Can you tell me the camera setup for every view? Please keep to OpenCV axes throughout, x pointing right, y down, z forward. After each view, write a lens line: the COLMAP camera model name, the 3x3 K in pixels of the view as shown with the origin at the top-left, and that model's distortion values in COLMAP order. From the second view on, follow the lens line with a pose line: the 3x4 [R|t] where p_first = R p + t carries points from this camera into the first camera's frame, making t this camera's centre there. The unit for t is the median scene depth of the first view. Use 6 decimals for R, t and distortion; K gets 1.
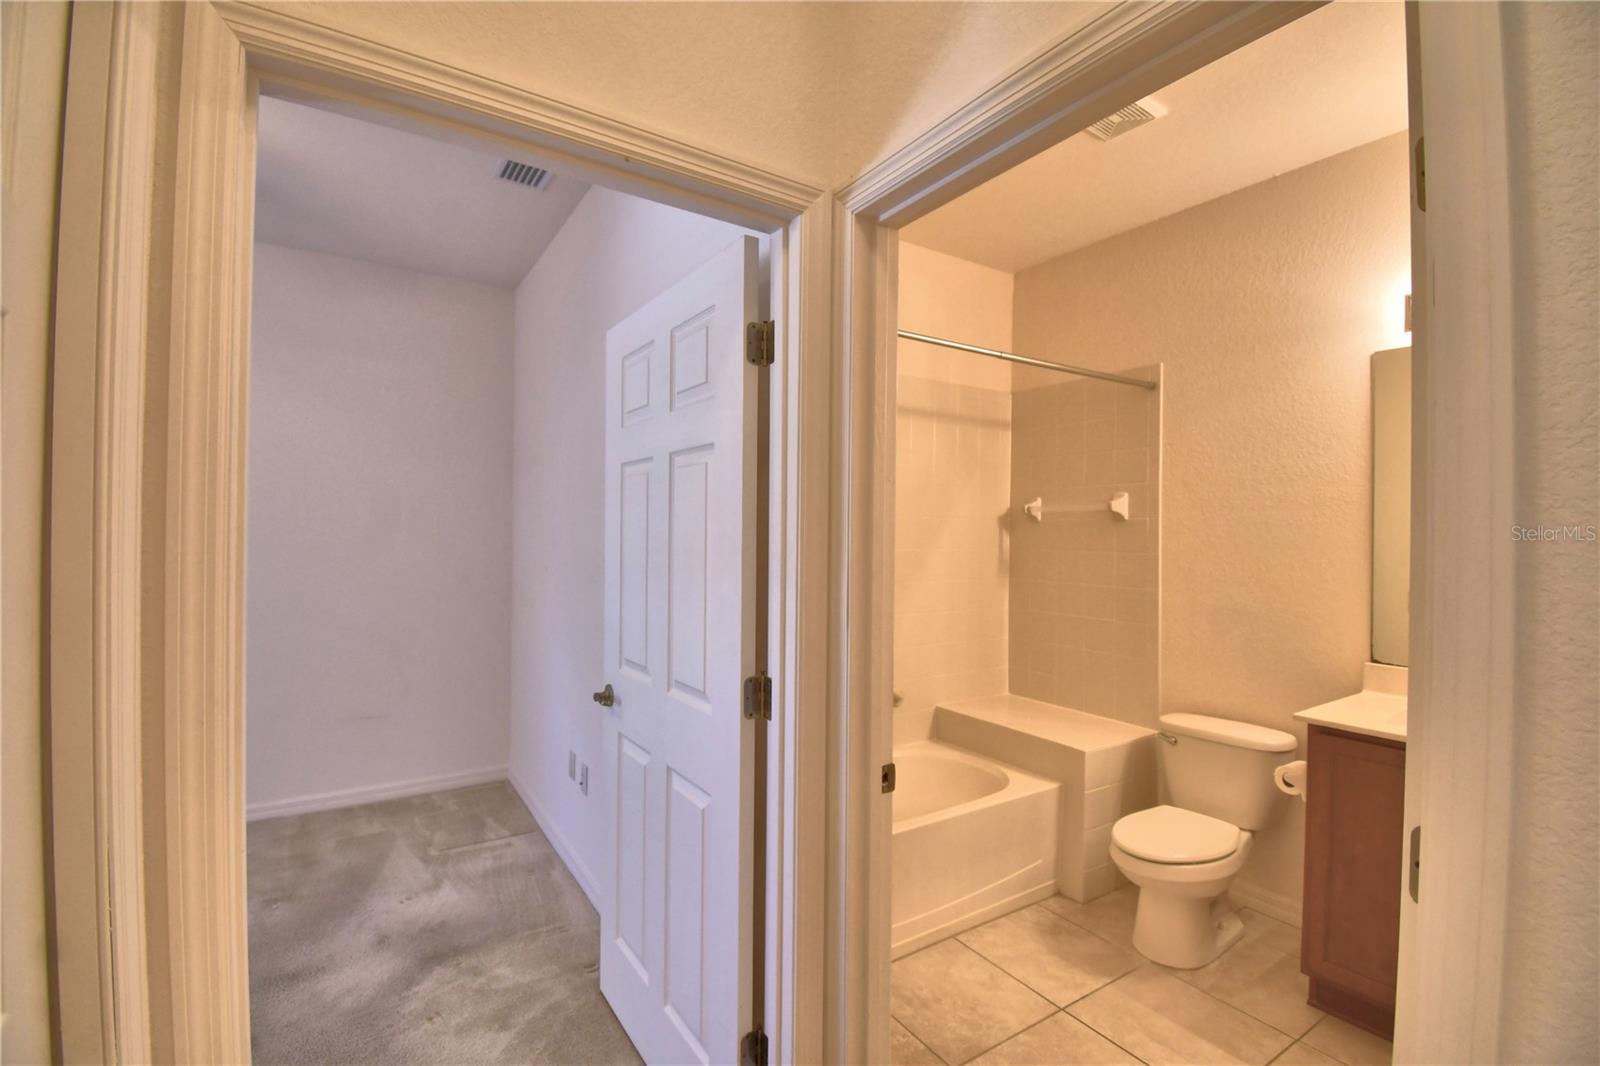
lens RADIAL K [[700.2, 0, 792.9], [0, 700.2, 531.7], [0, 0, 1]] dist [0.023570, -0.026786]
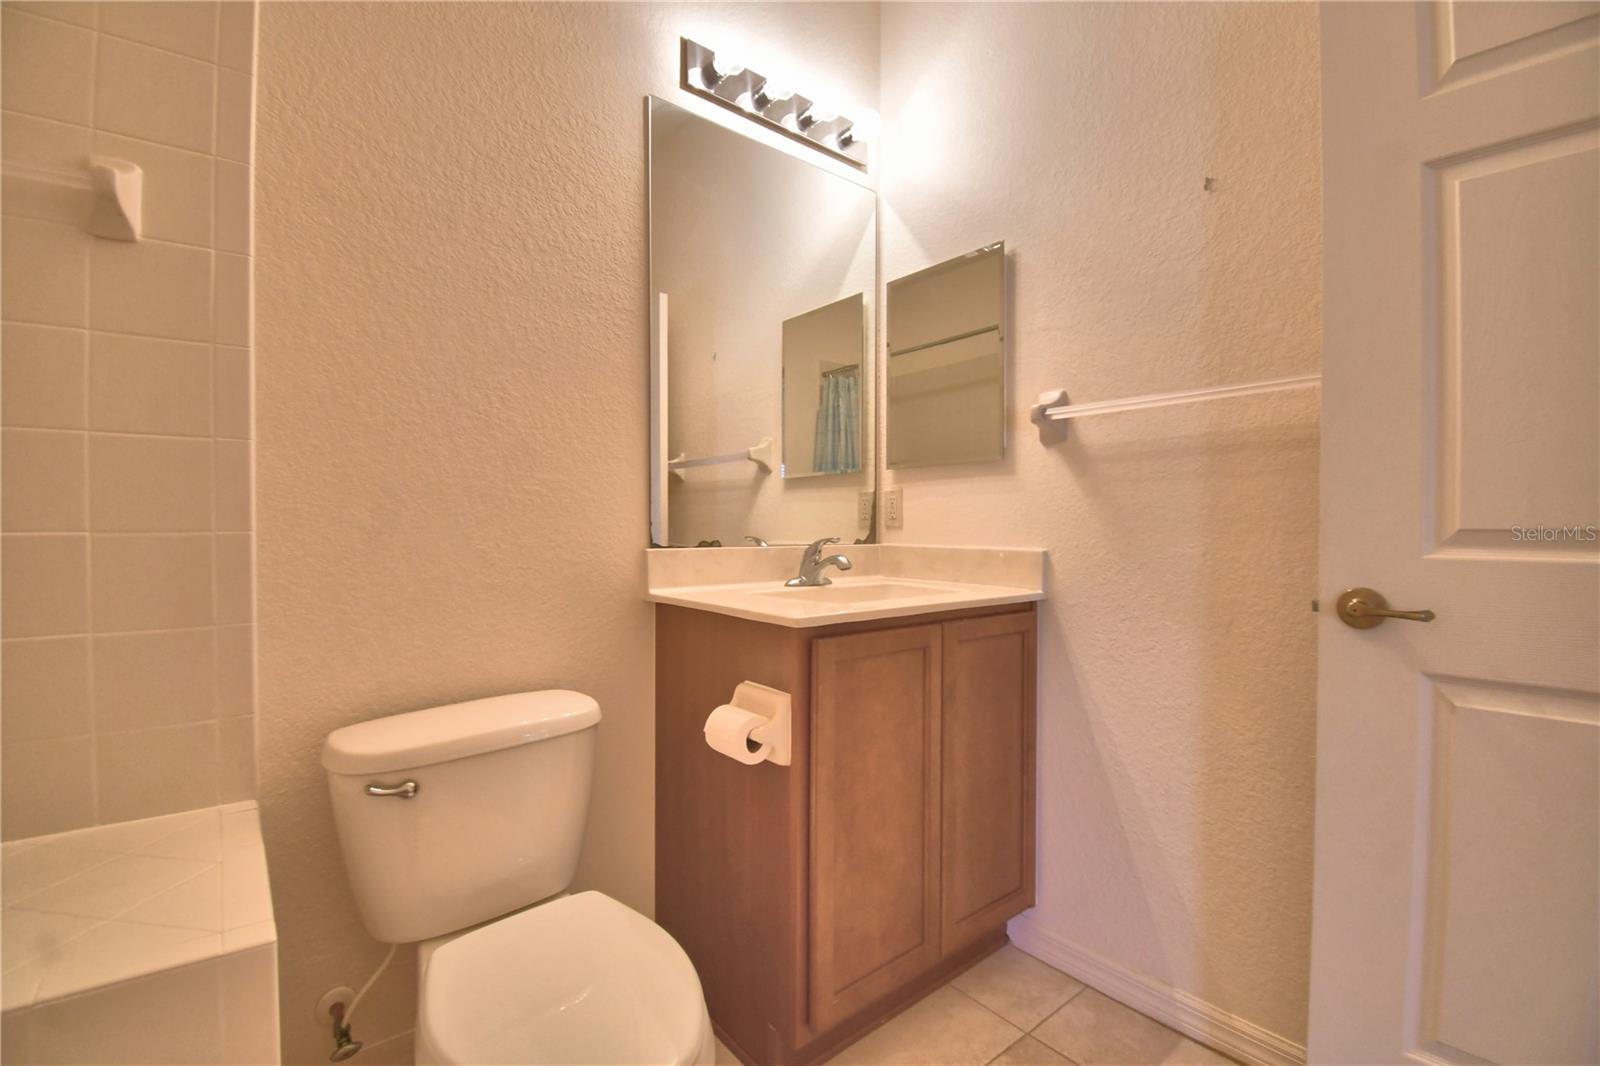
lens RADIAL K [[700.2, 0, 792.9], [0, 700.2, 531.7], [0, 0, 1]] dist [0.023570, -0.026786]
pose [[-0.108708, -0.022534, 0.993818, 0.095777], [-0.003239, 0.999746, 0.022314, 0.120908], [-0.994068, -0.000793, -0.108753, 0.732226]]
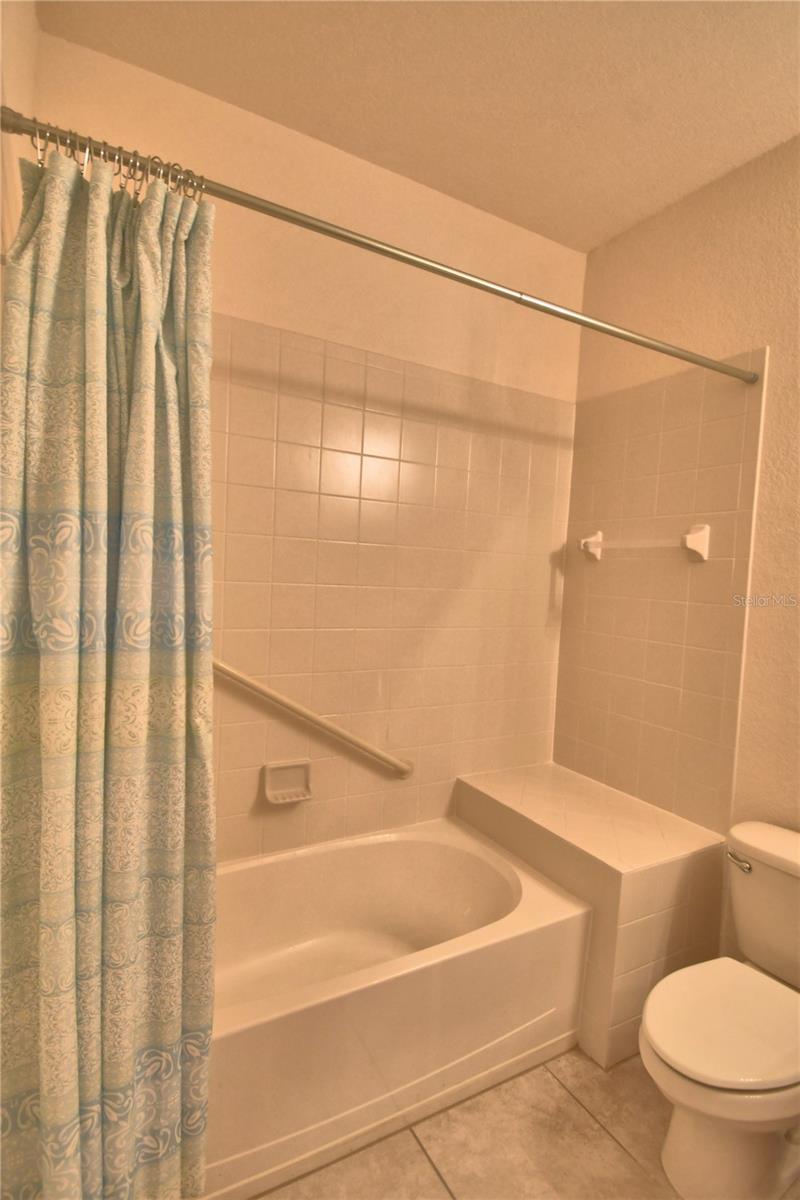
lens RADIAL K [[584.8, 0, 398.3], [0, 584.8, 606.0], [0, 0, 1]] dist [-0.002915, -0.001047]
pose [[0.997313, 0.040480, -0.061066, 0.188244], [-0.036895, 0.997592, 0.058721, 0.007748], [0.063296, -0.056310, 0.996405, 0.354937]]
